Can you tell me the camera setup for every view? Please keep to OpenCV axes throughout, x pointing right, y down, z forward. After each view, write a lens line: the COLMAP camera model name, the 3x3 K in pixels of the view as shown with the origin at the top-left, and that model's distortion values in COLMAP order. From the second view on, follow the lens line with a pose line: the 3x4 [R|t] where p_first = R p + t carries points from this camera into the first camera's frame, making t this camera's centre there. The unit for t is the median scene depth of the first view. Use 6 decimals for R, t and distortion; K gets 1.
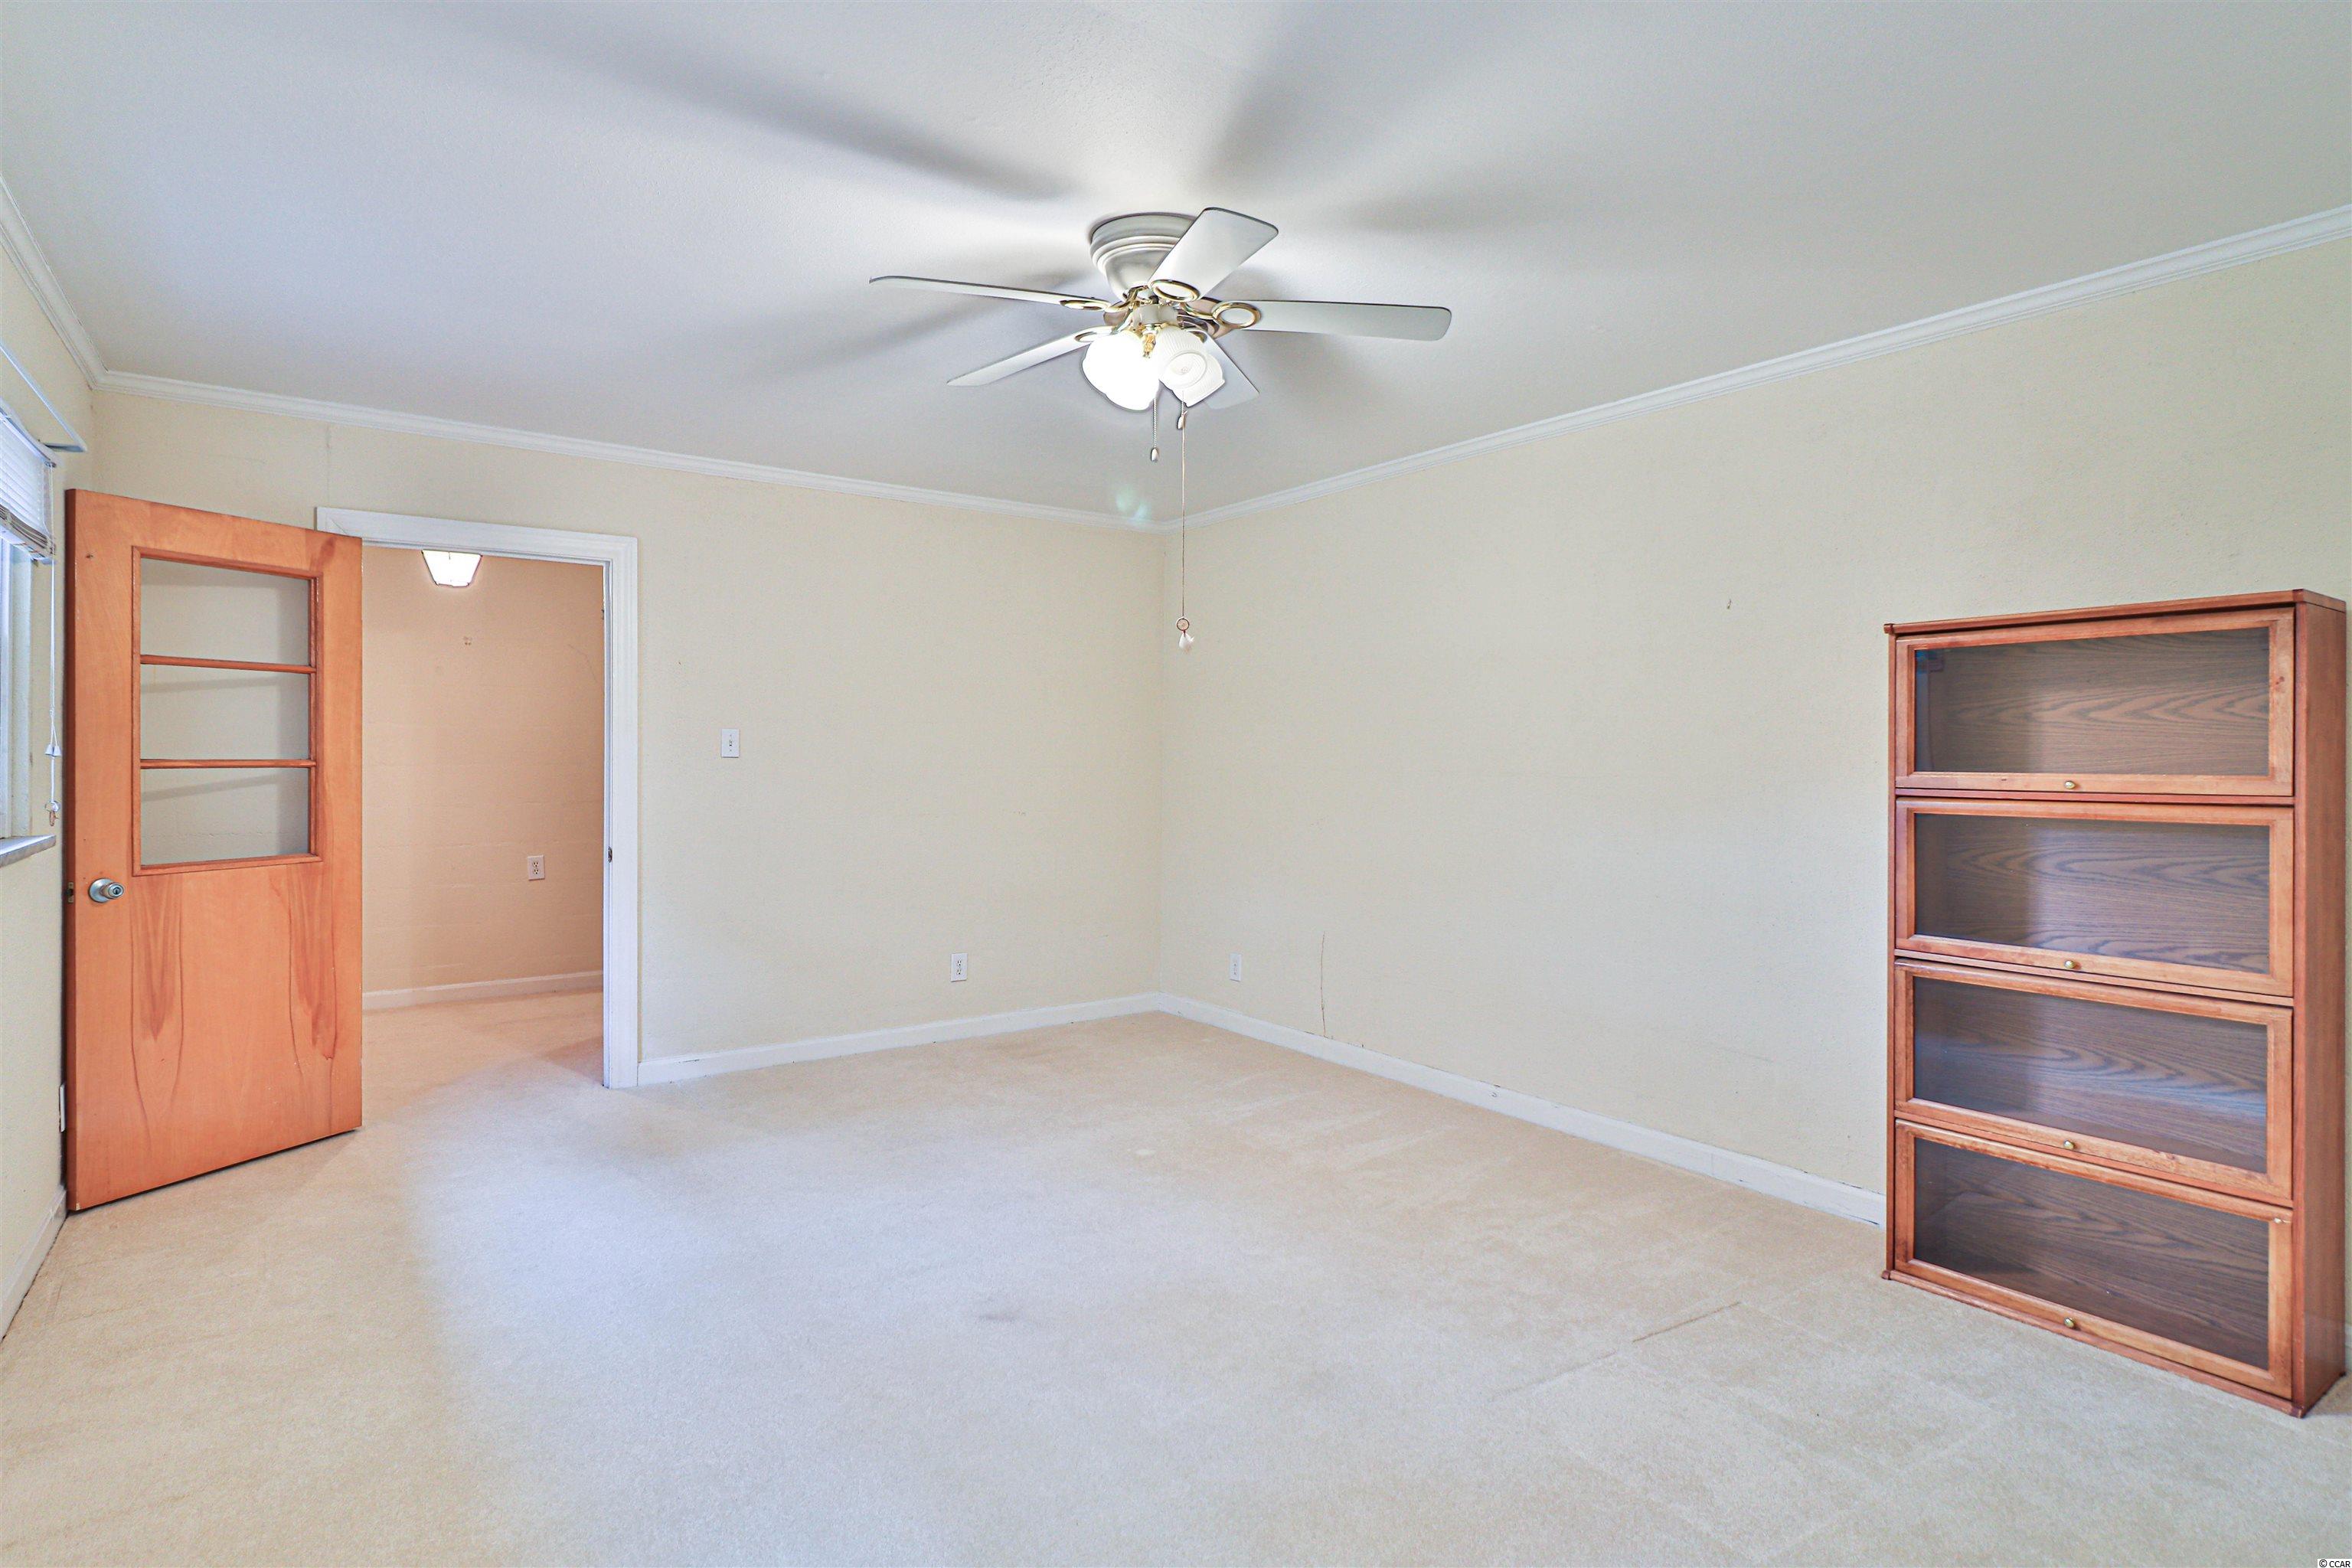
lens RADIAL K [[1213.9, 0, 1156.1], [0, 1213.9, 757.1], [0, 0, 1]] dist [-0.000806, -0.000823]
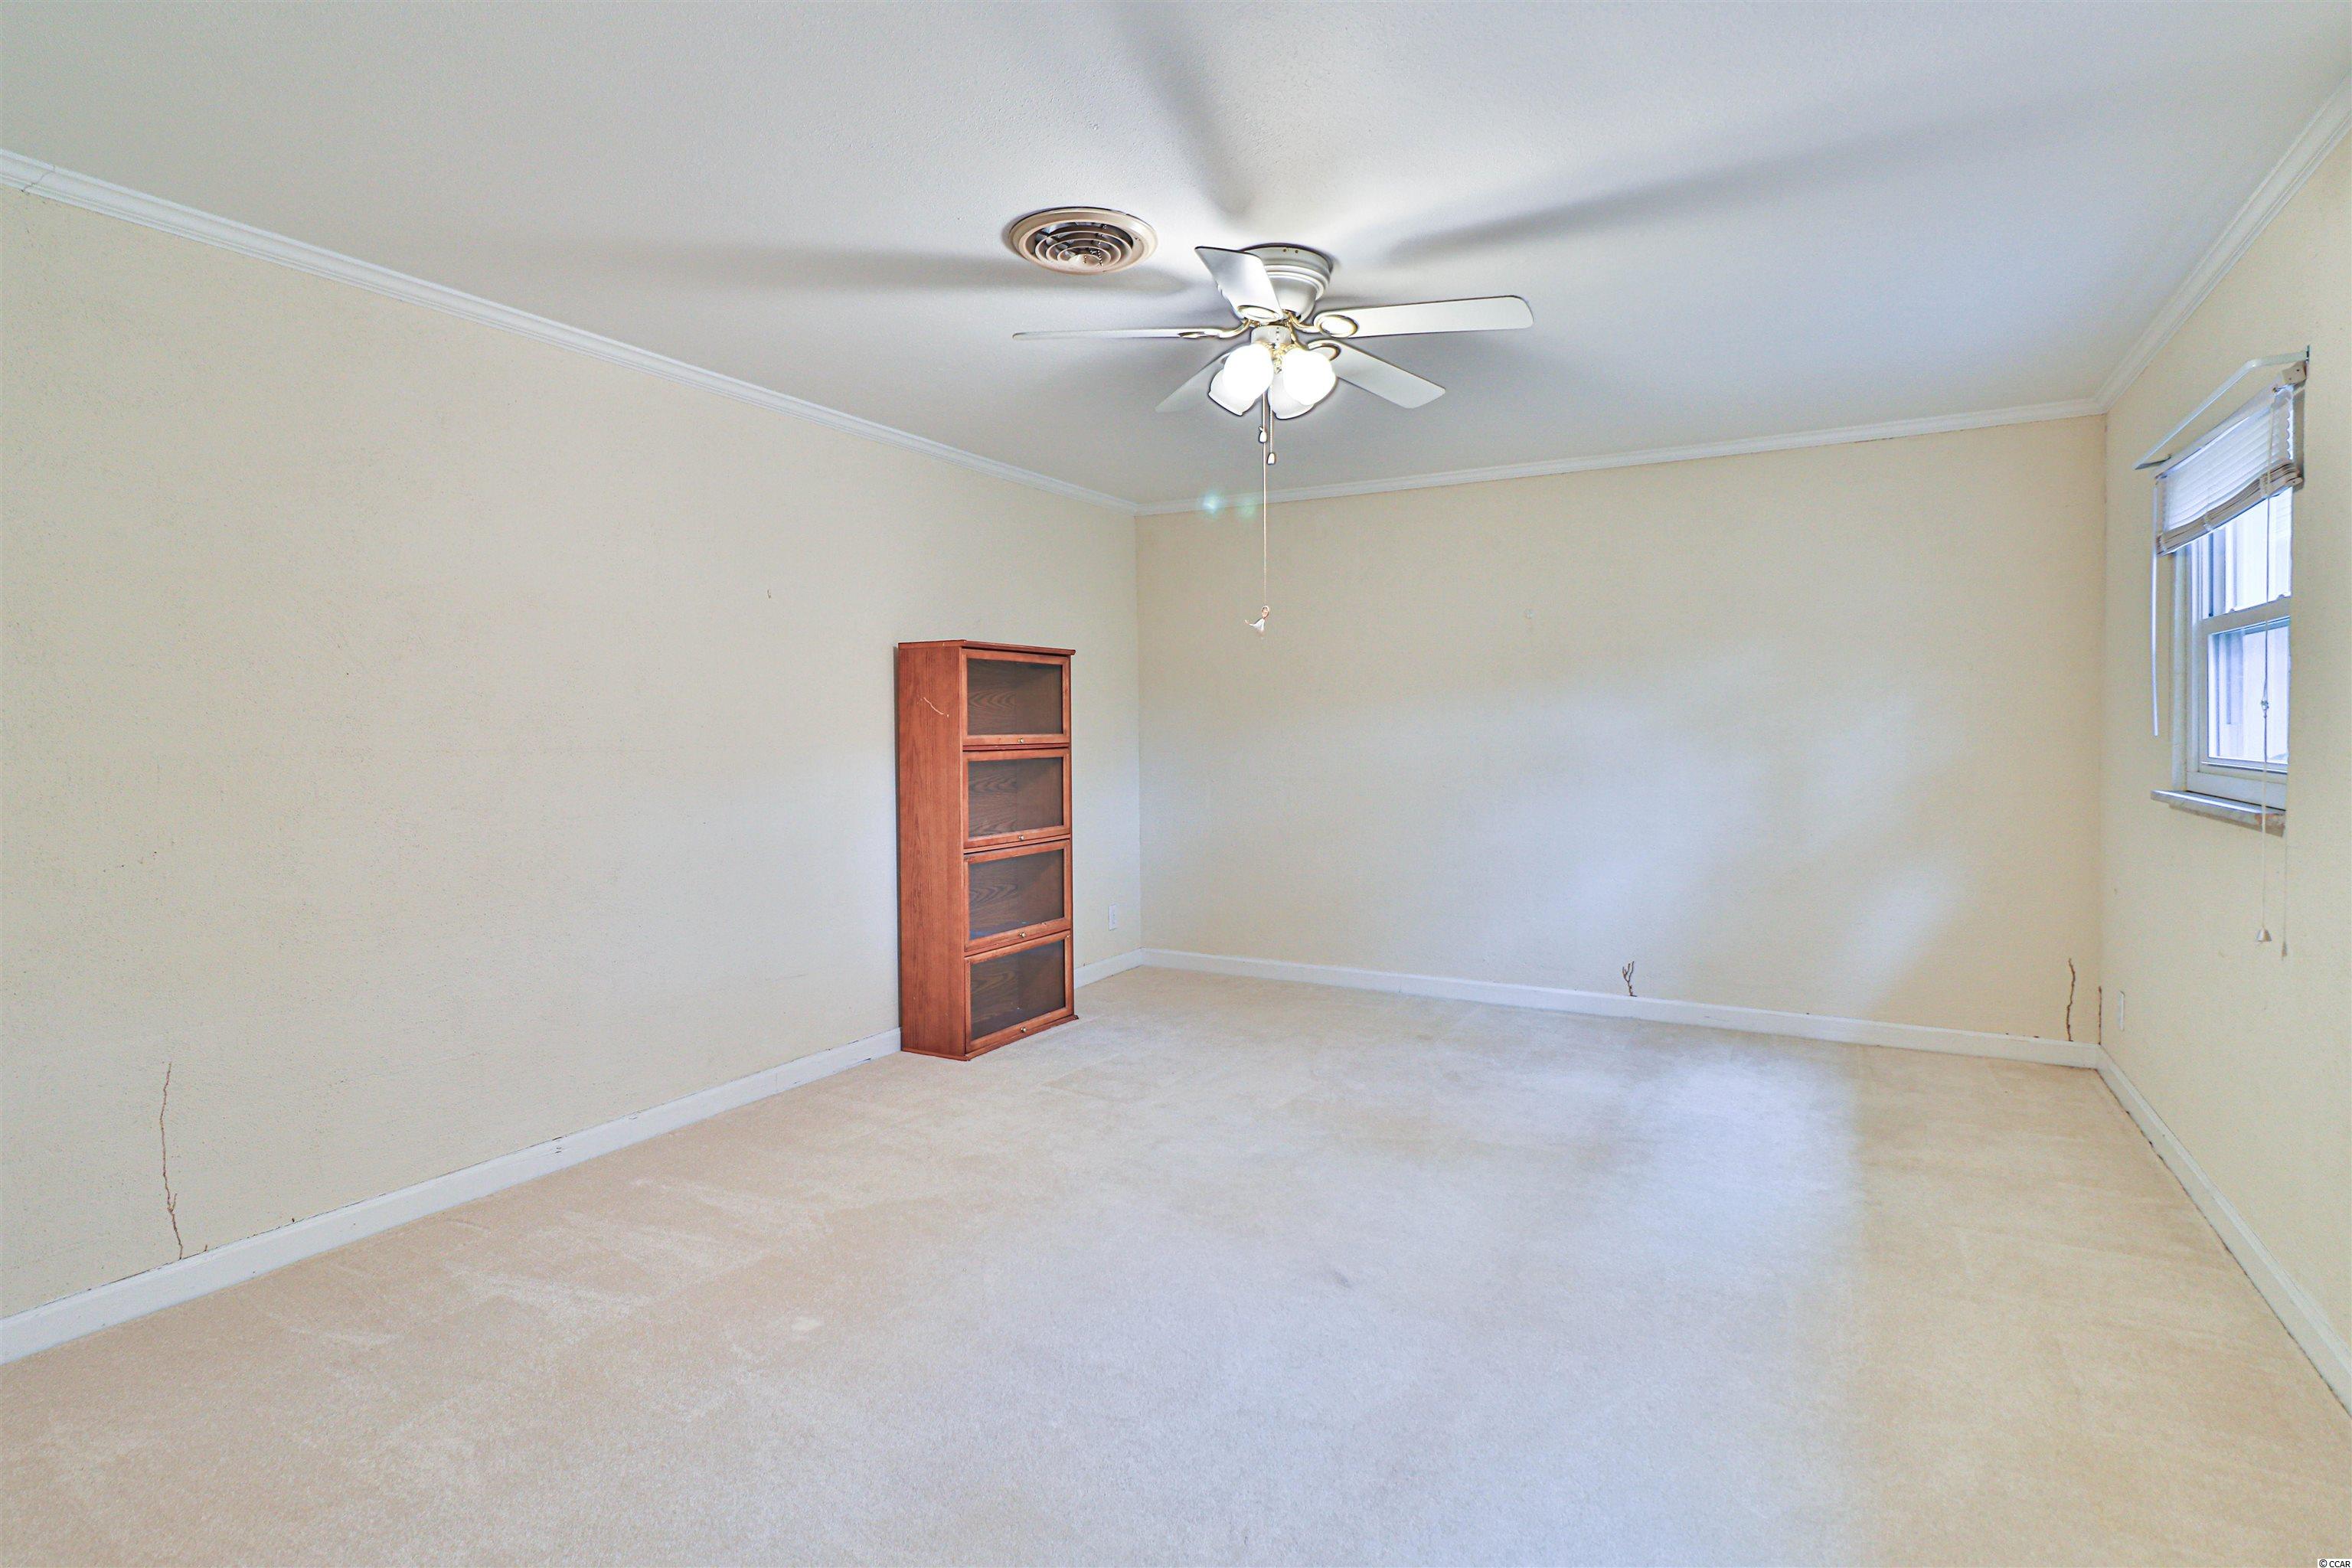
lens RADIAL K [[1213.9, 0, 1156.1], [0, 1213.9, 757.1], [0, 0, 1]] dist [-0.000806, -0.000823]
pose [[-0.431535, -0.025645, 0.901732, -0.971474], [0.002061, 0.999565, 0.029414, -0.005248], [-0.902094, 0.014552, -0.431294, 1.583253]]
